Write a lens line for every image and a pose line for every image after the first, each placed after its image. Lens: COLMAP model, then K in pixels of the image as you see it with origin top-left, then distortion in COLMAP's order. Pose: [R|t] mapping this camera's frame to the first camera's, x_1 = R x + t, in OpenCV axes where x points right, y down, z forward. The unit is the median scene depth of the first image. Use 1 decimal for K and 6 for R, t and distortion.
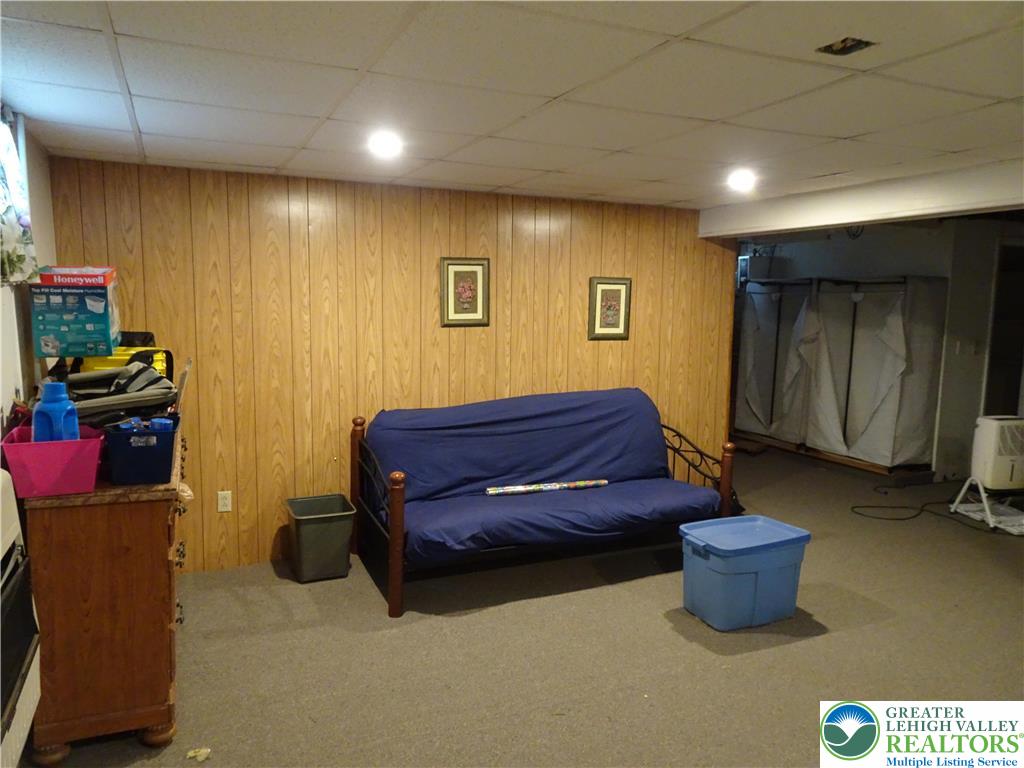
lens RADIAL K [[731.9, 0, 513.1], [0, 731.9, 381.8], [0, 0, 1]] dist [0.003630, 0.005513]
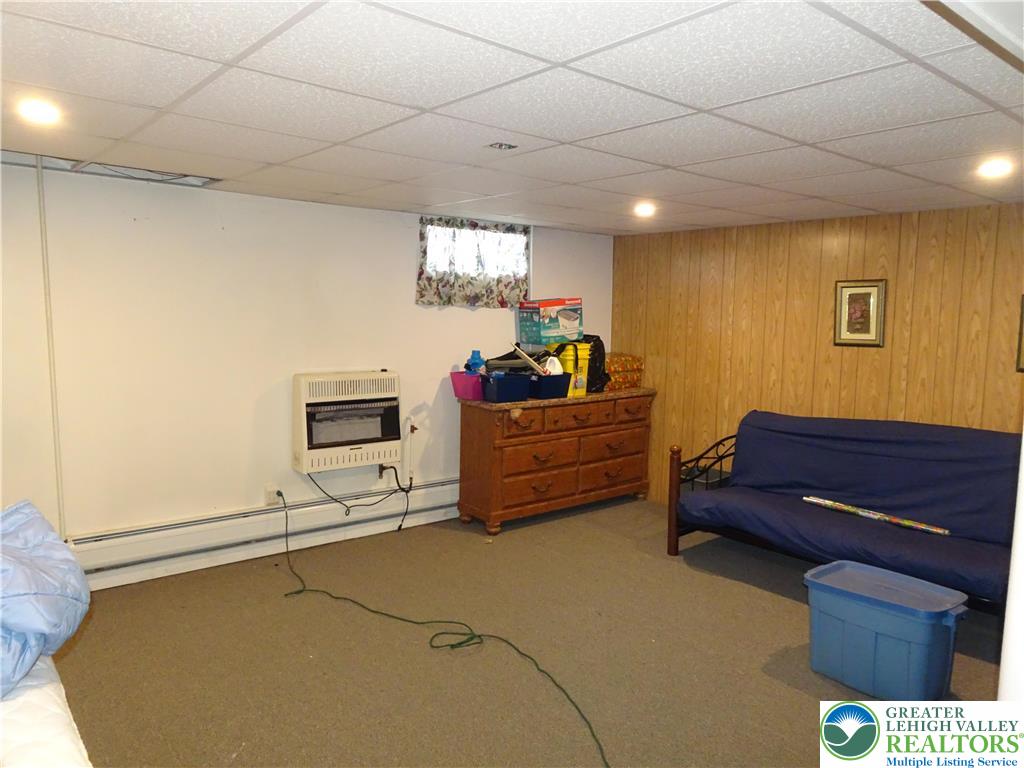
lens RADIAL K [[731.9, 0, 512.8], [0, 731.9, 386.4], [0, 0, 1]] dist [0.003630, 0.005513]
pose [[0.259174, 0.088776, -0.961742, 0.821738], [-0.130480, 0.989856, 0.056209, -0.015028], [0.956976, 0.110920, 0.268129, 0.271535]]
